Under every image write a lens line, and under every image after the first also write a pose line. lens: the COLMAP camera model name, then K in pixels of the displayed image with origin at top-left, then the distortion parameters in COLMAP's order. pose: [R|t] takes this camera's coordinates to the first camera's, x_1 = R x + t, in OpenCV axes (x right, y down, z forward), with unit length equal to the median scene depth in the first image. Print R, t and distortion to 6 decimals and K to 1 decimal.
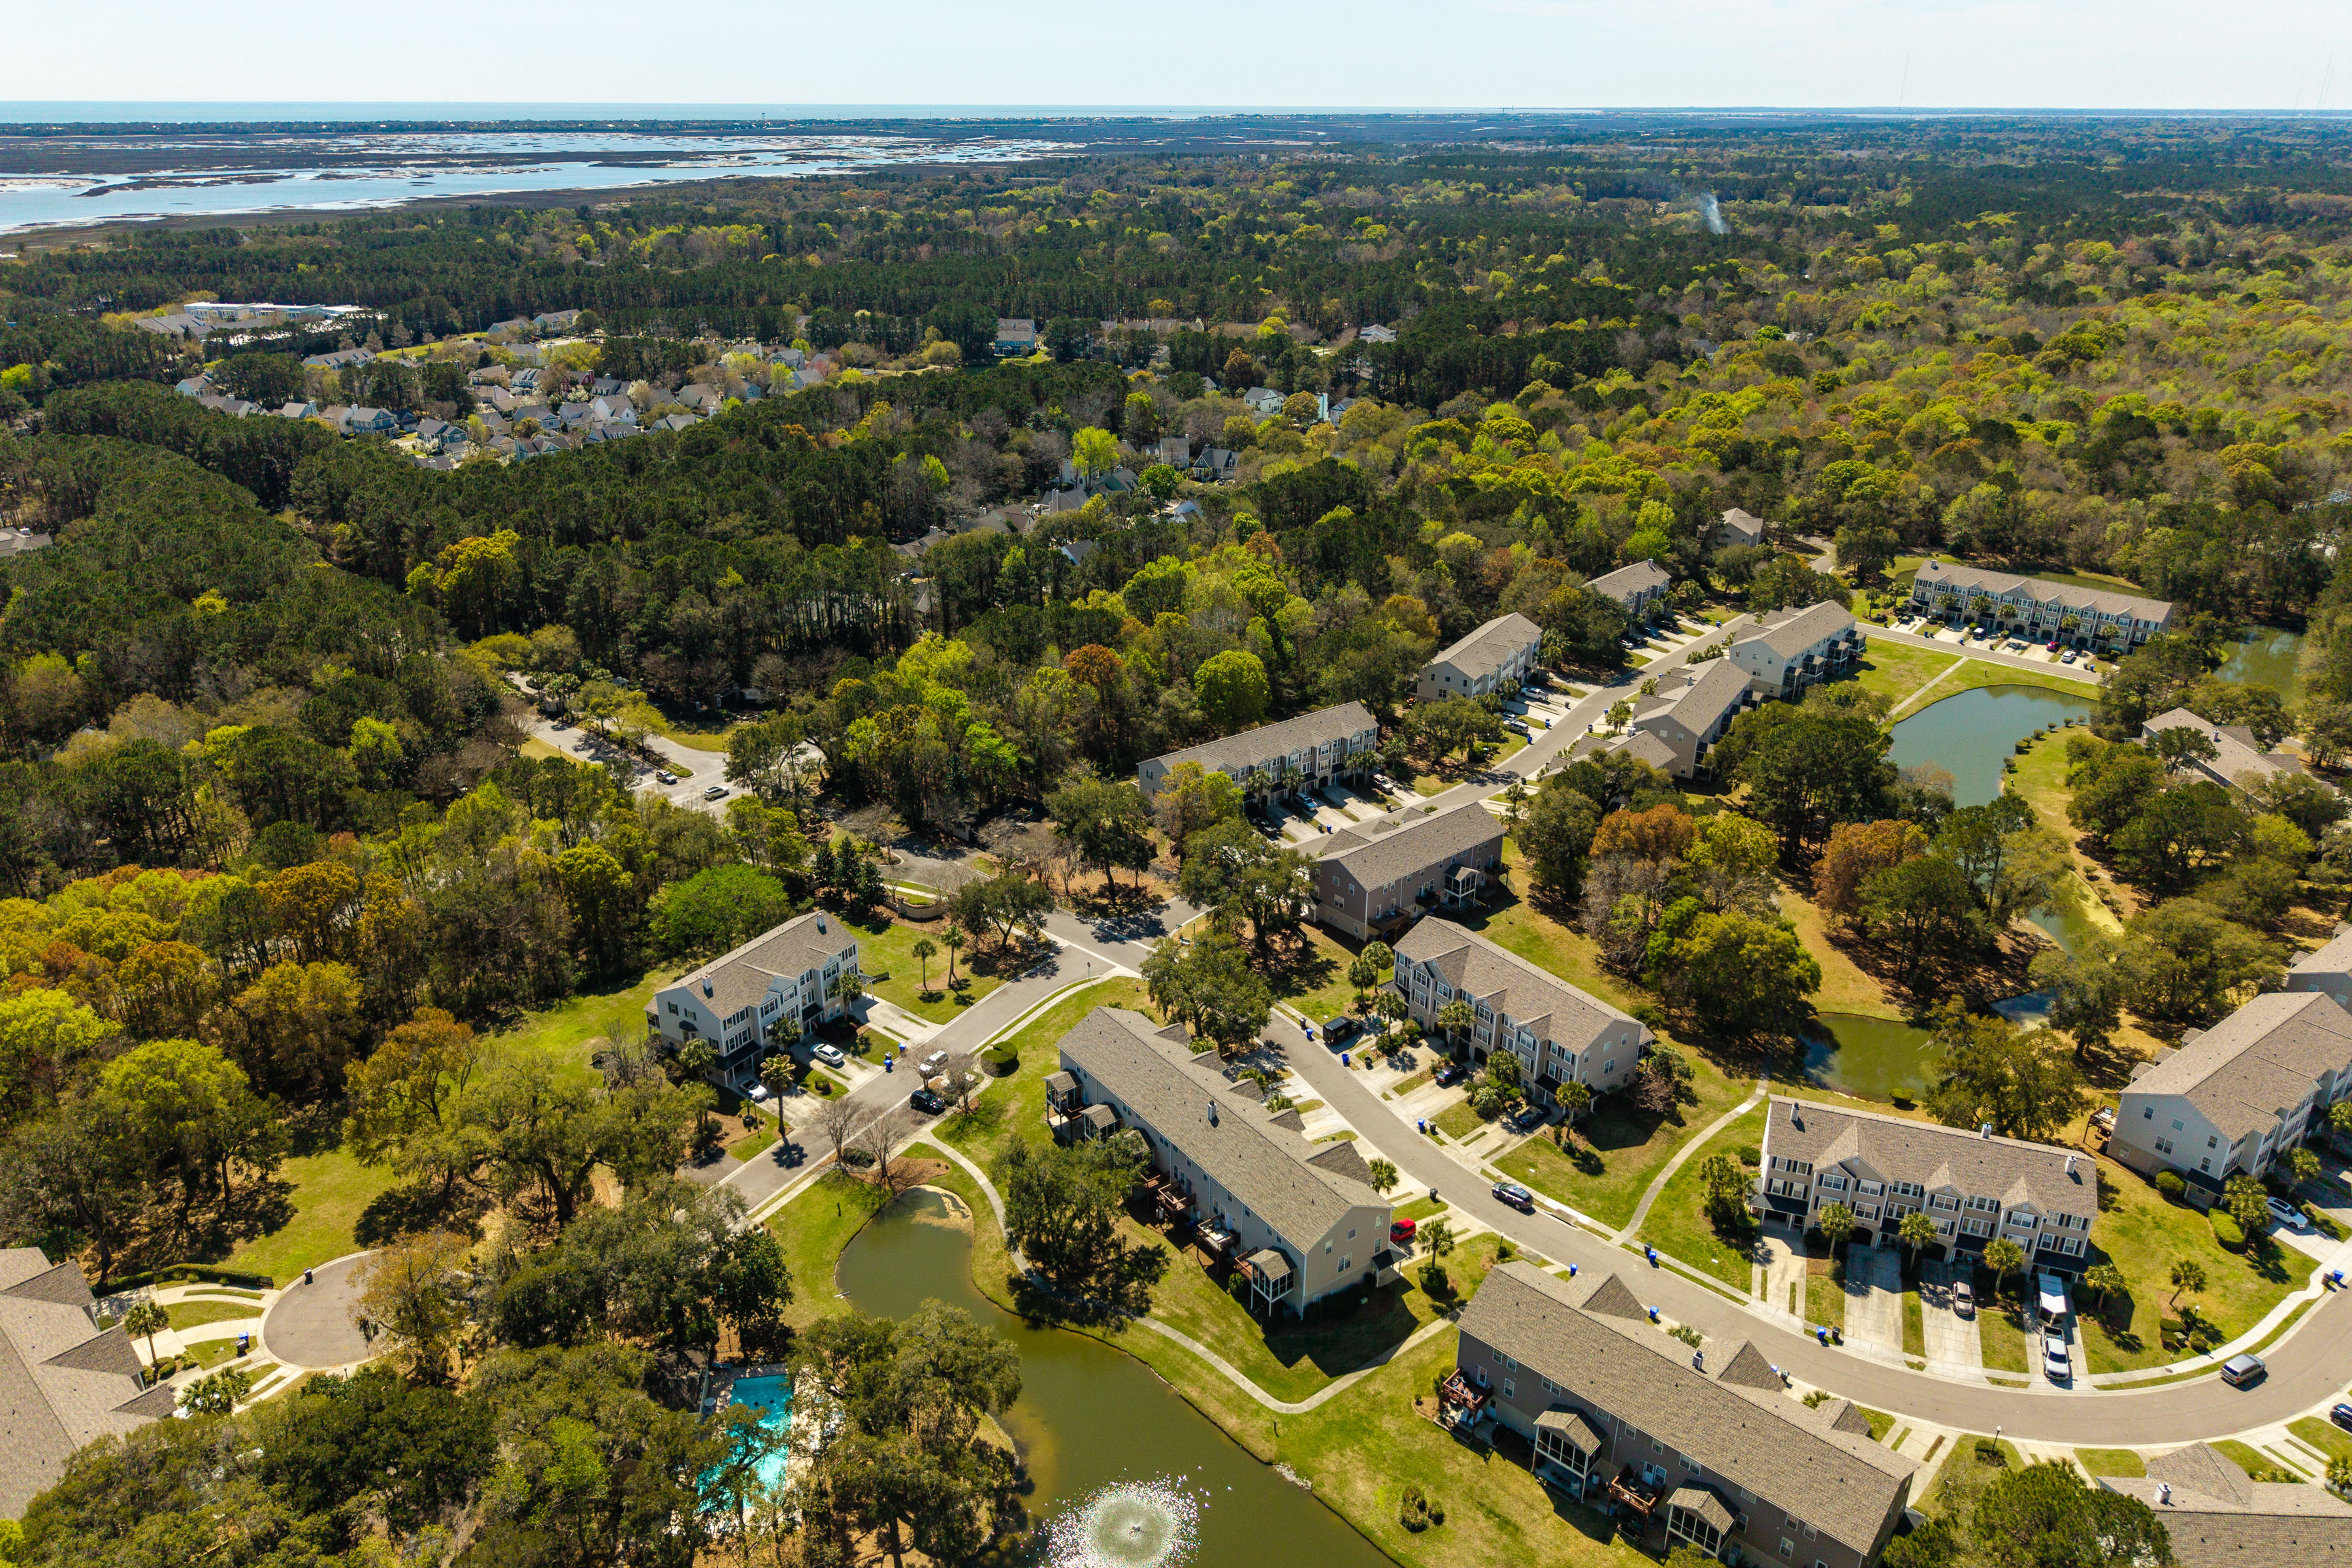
lens RADIAL K [[1592.3, 0, 1160.7], [0, 1592.3, 785.6], [0, 0, 1]] dist [0.021658, -0.028983]
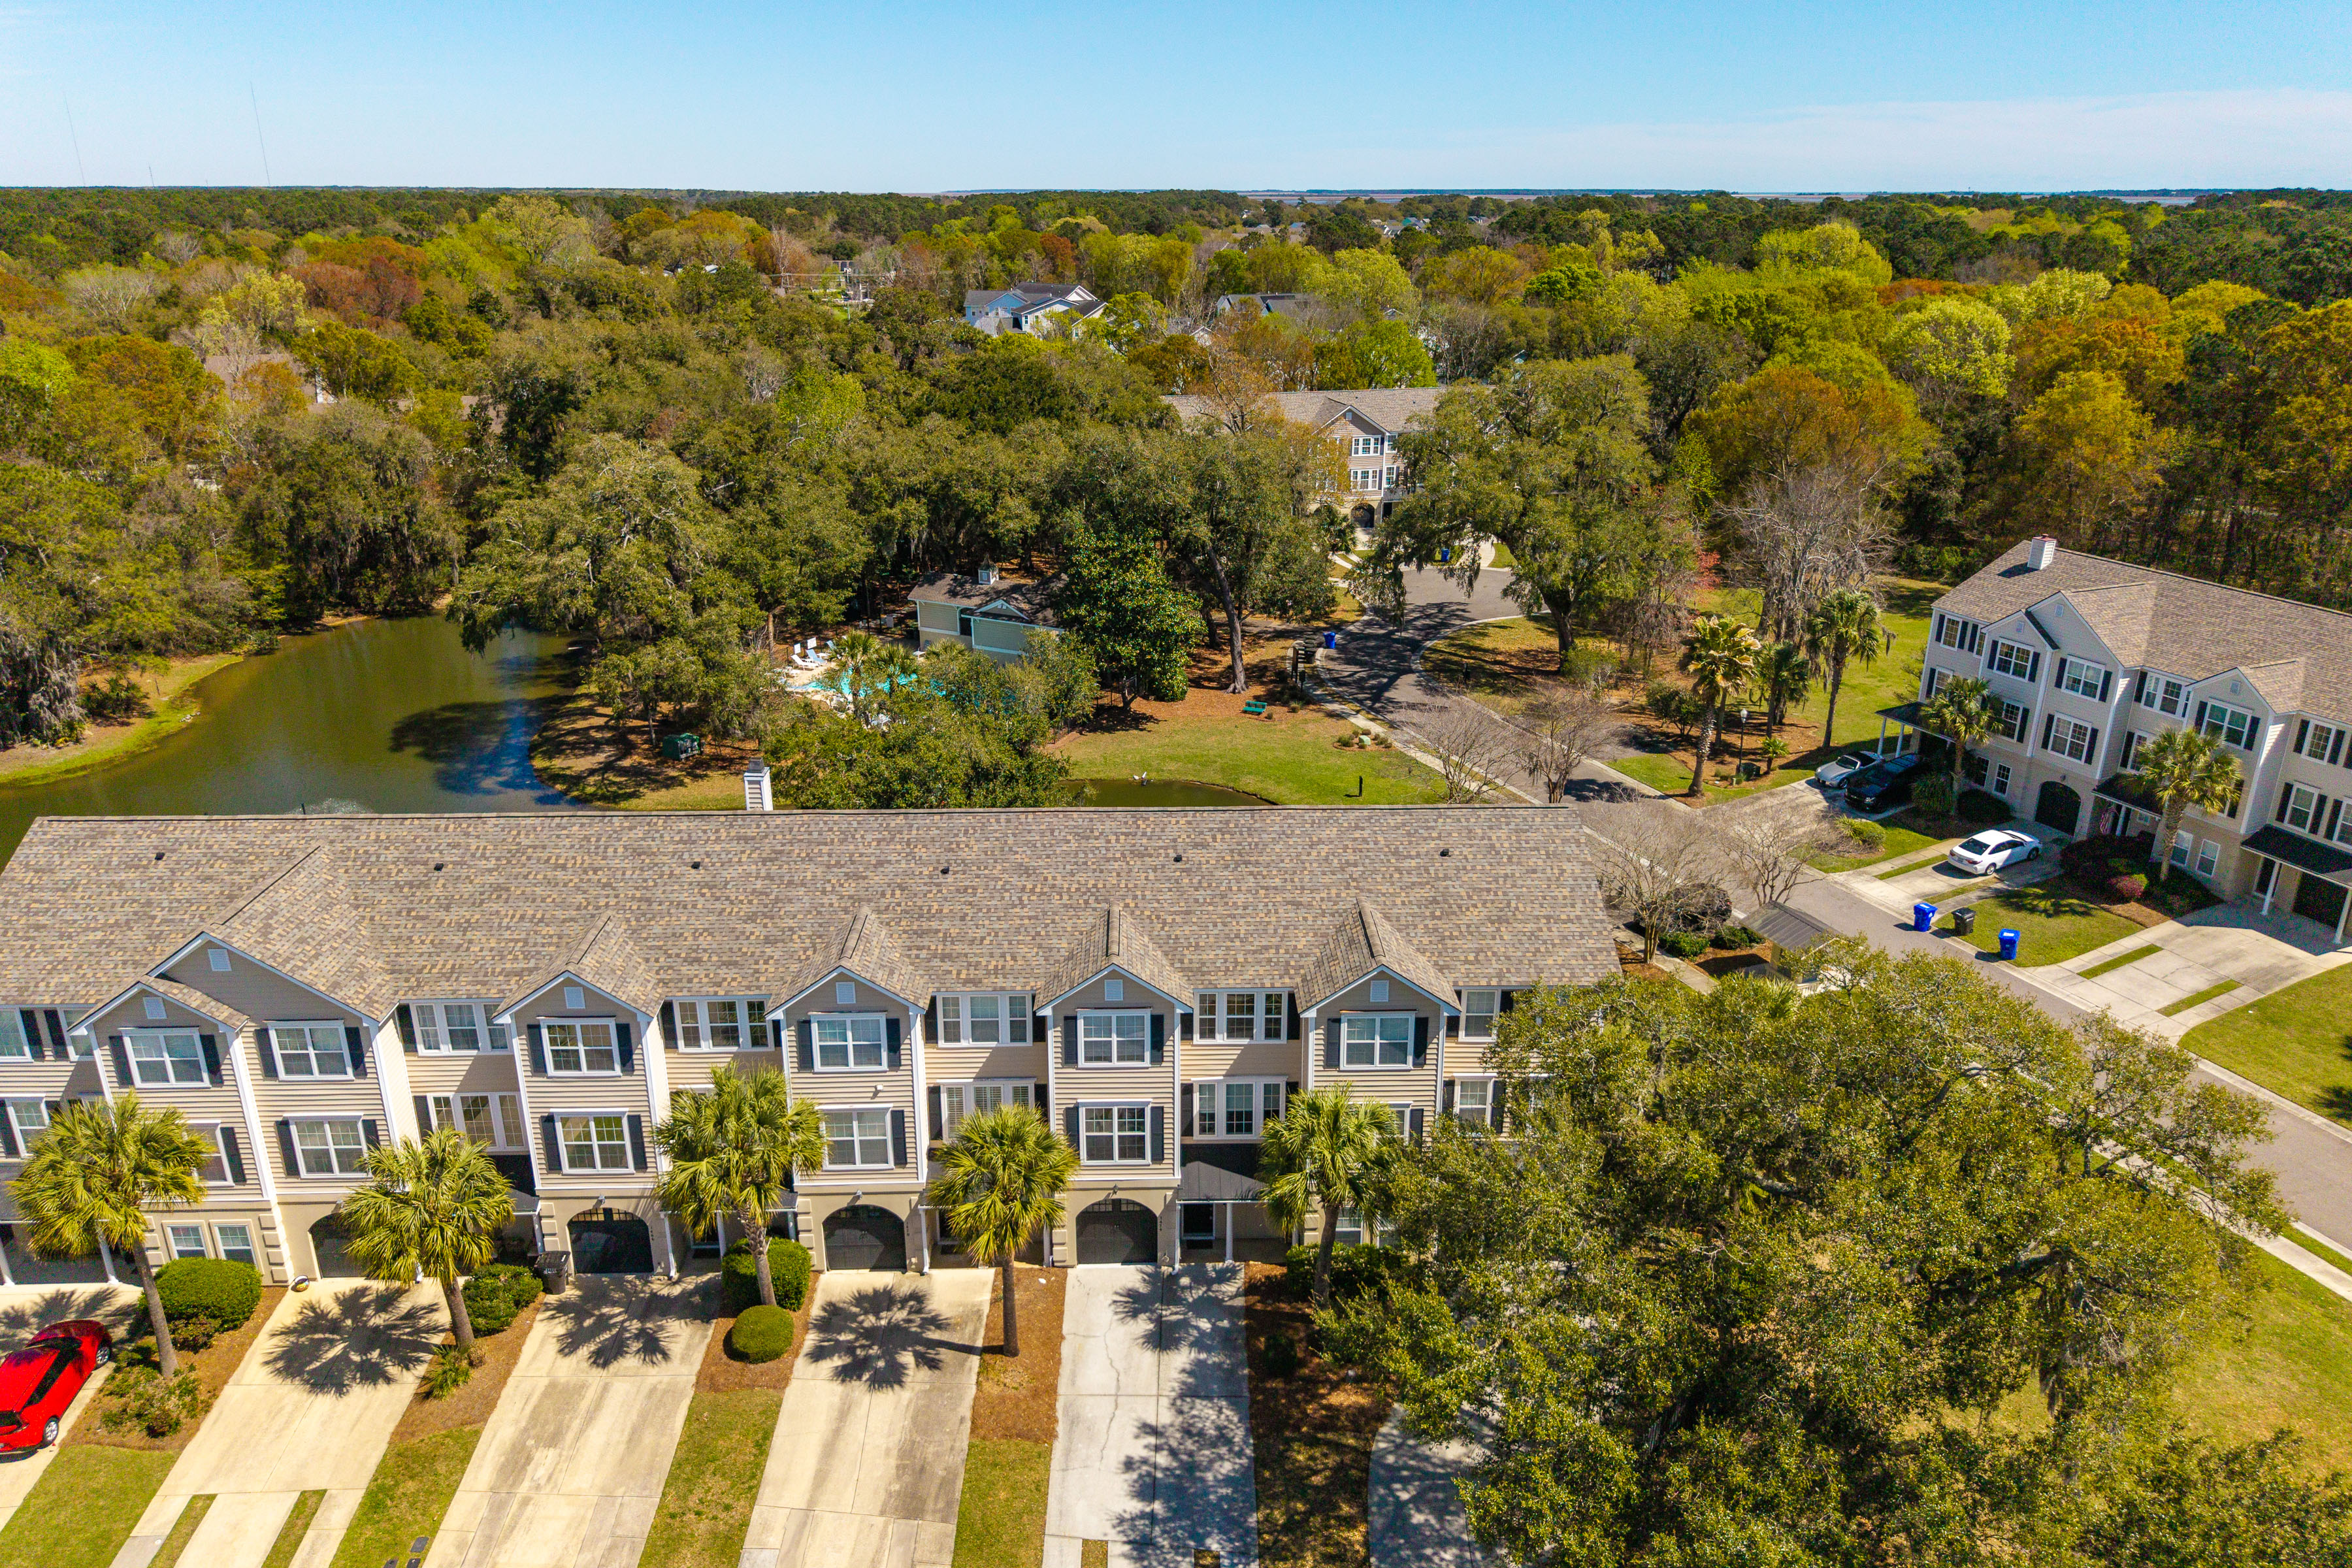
lens RADIAL K [[1592.3, 0, 1178.1], [0, 1592.3, 813.2], [0, 0, 1]] dist [0.021658, -0.028983]
pose [[-0.552669, 0.309342, -0.773863, 0.195698], [-0.323410, 0.776187, 0.541240, 0.023902], [0.768090, 0.549402, -0.328930, 1.062109]]
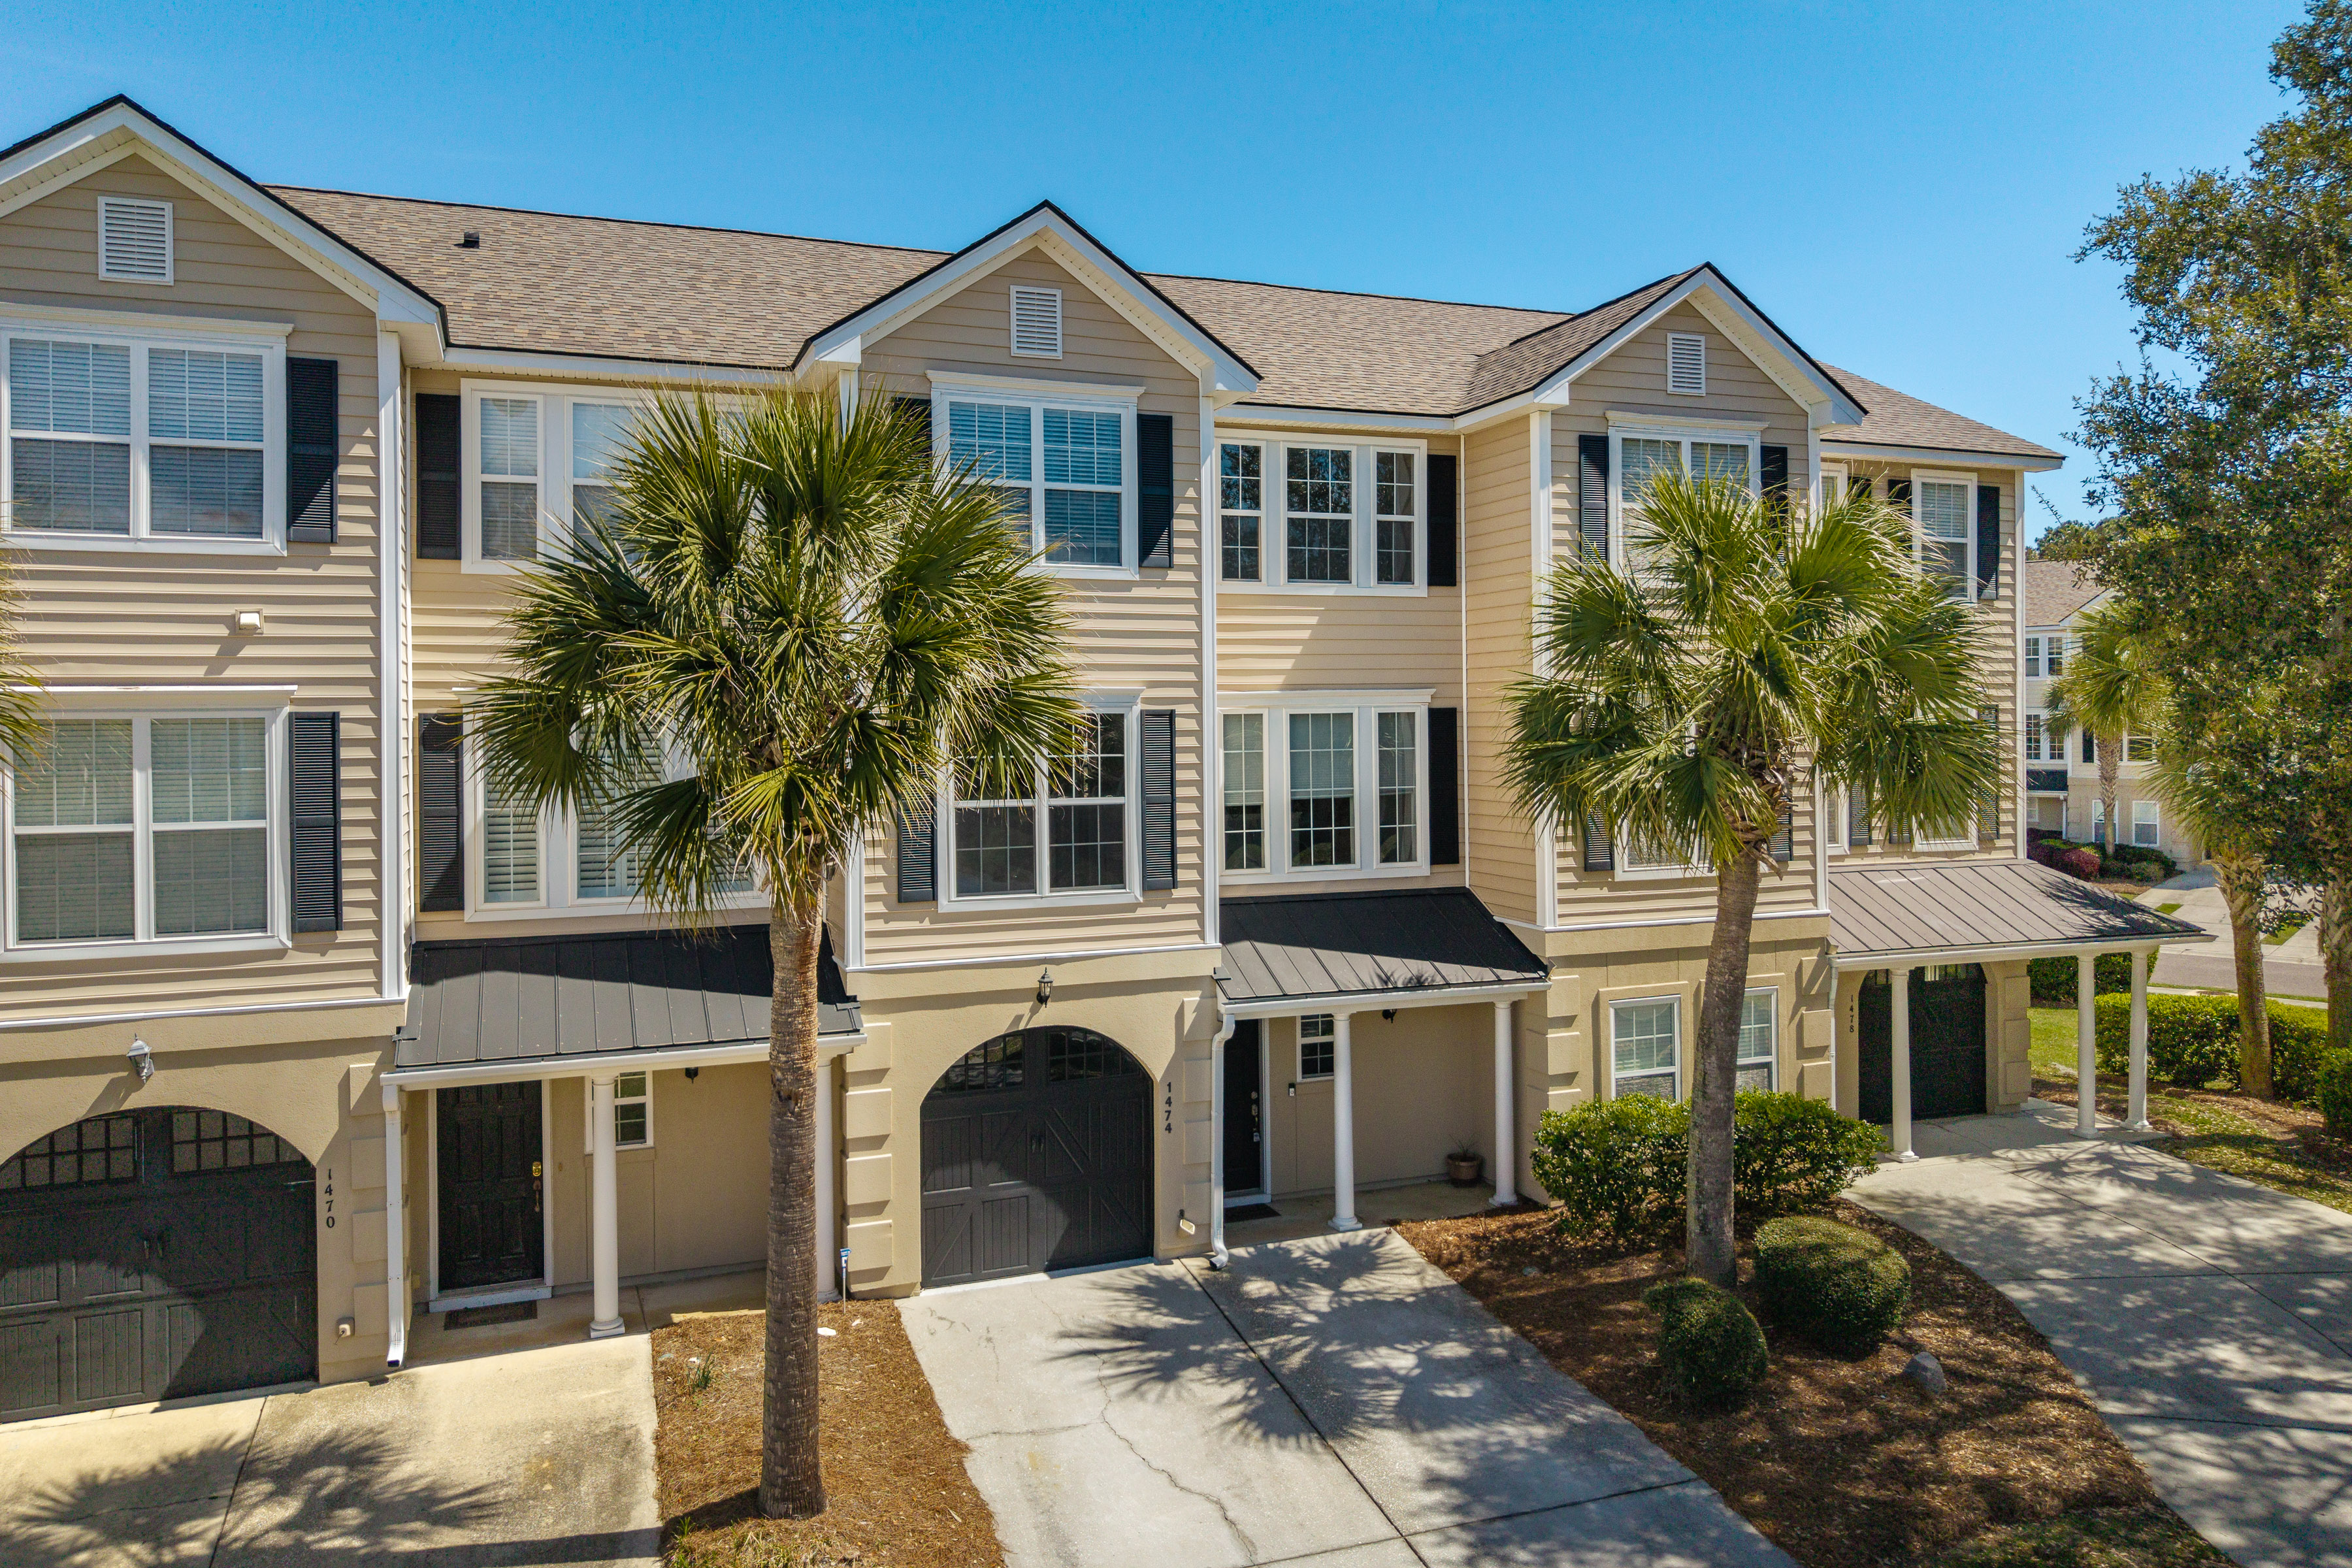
lens RADIAL K [[1592.3, 0, 1138.3], [0, 1592.3, 715.2], [0, 0, 1]] dist [0.021658, -0.028983]
pose [[-0.254260, 0.011487, -0.967068, 0.107304], [-0.375301, 0.920400, 0.109606, 0.177557], [0.891348, 0.390810, -0.229710, 1.024022]]
